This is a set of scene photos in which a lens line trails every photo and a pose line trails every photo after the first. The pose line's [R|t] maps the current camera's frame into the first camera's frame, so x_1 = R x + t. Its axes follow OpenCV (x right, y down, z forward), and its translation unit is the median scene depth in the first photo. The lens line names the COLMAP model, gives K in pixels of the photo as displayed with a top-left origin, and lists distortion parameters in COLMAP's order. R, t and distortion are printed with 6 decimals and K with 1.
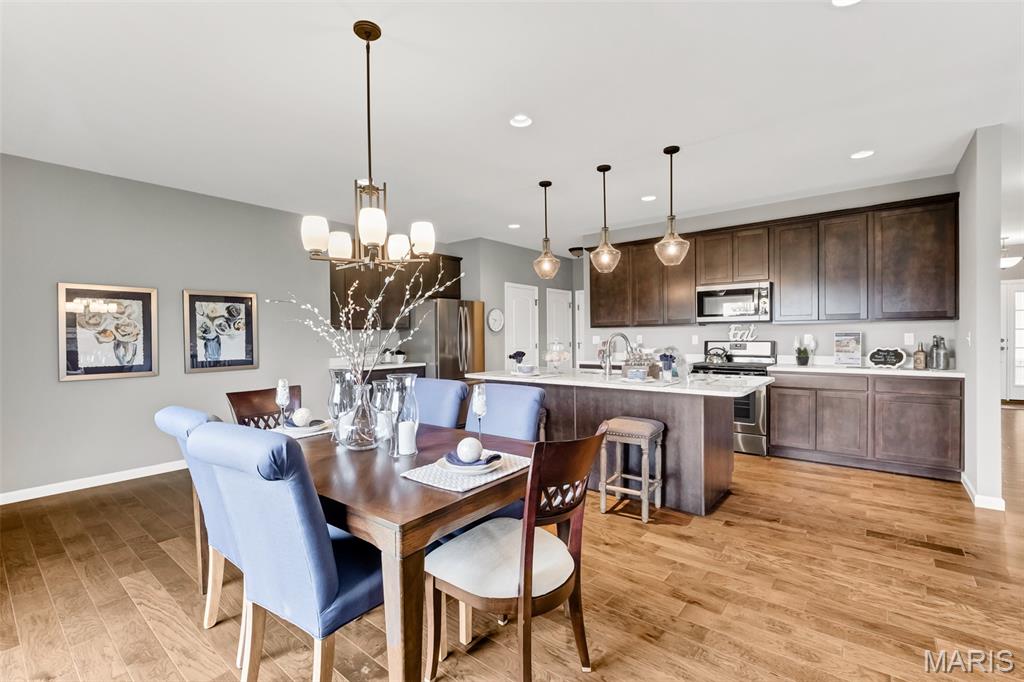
lens RADIAL K [[455.2, 0, 506.5], [0, 455.2, 335.3], [0, 0, 1]] dist [0.020206, 0.000586]
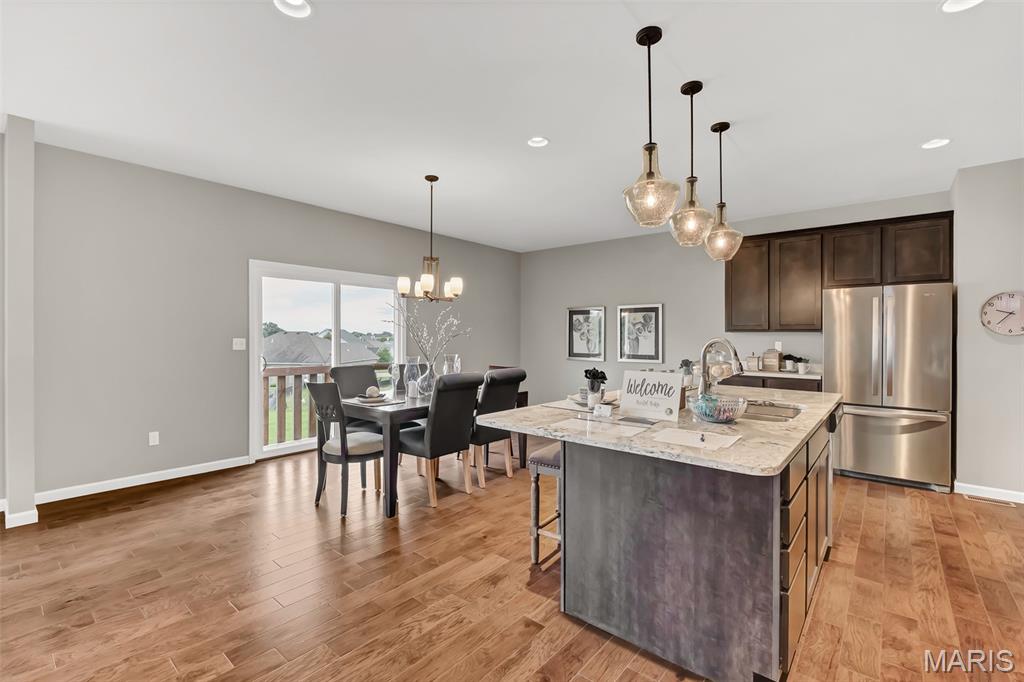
lens RADIAL K [[455.2, 0, 510.4], [0, 455.2, 341.7], [0, 0, 1]] dist [0.020206, 0.000586]
pose [[-0.021568, 0.015738, -0.999643, 0.981920], [-0.012247, 0.999797, 0.016005, -0.001494], [0.999692, 0.012588, -0.021371, 0.849592]]
